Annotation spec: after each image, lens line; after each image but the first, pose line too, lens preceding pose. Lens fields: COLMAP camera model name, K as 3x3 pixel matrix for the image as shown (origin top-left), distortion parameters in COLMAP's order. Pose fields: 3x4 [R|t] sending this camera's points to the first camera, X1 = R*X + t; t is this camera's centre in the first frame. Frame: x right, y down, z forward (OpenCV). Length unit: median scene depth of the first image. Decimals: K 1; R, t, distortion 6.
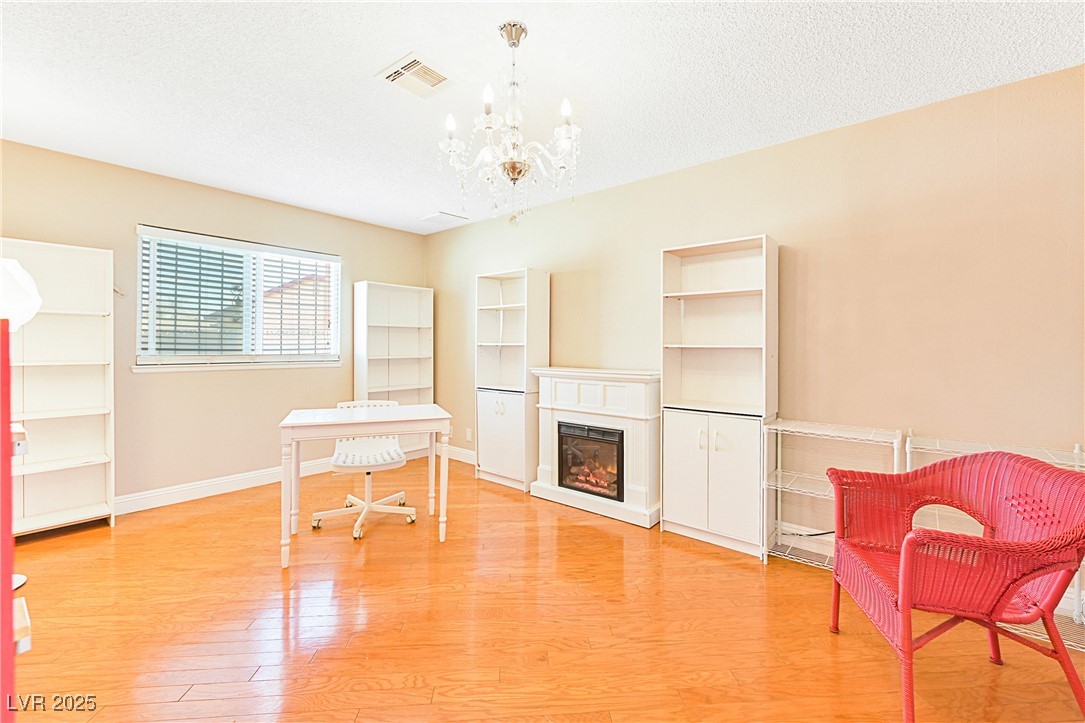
lens RADIAL K [[458.1, 0, 537.0], [0, 458.1, 346.5], [0, 0, 1]] dist [0.002867, 0.000119]
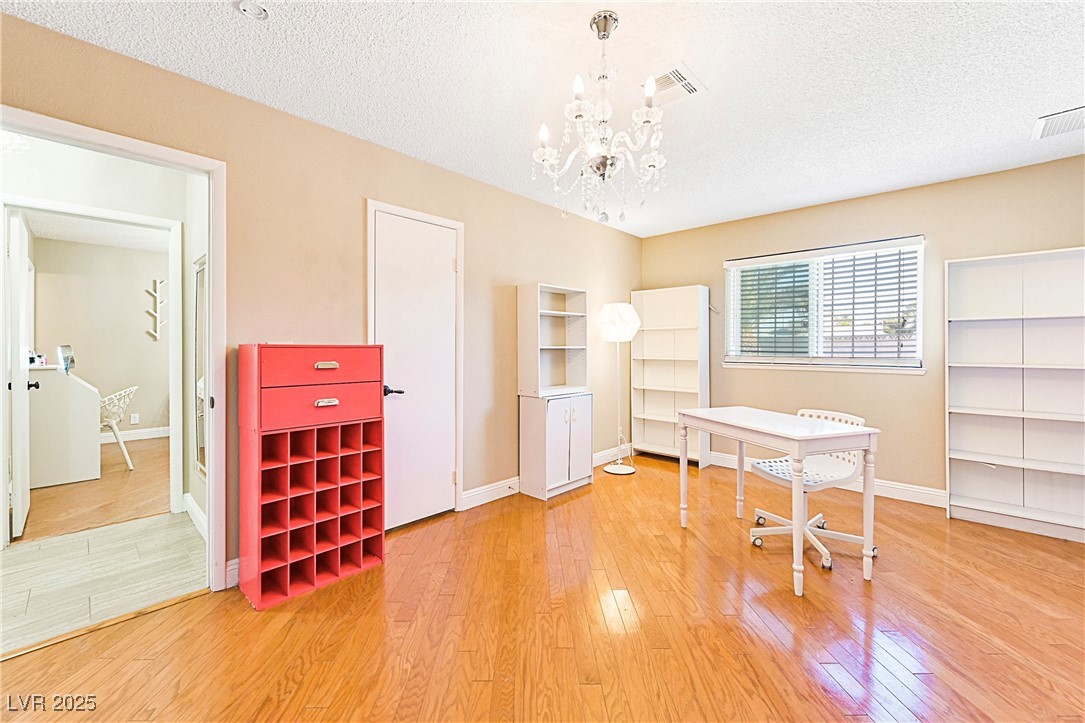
lens RADIAL K [[444.8, 0, 543.8], [0, 444.8, 351.7], [0, 0, 1]] dist [0.001166, -0.001005]
pose [[-0.072311, 0.000465, -0.997382, 0.441560], [-0.003079, 0.999995, 0.000690, 0.007211], [0.997377, 0.003121, -0.072309, 0.466525]]
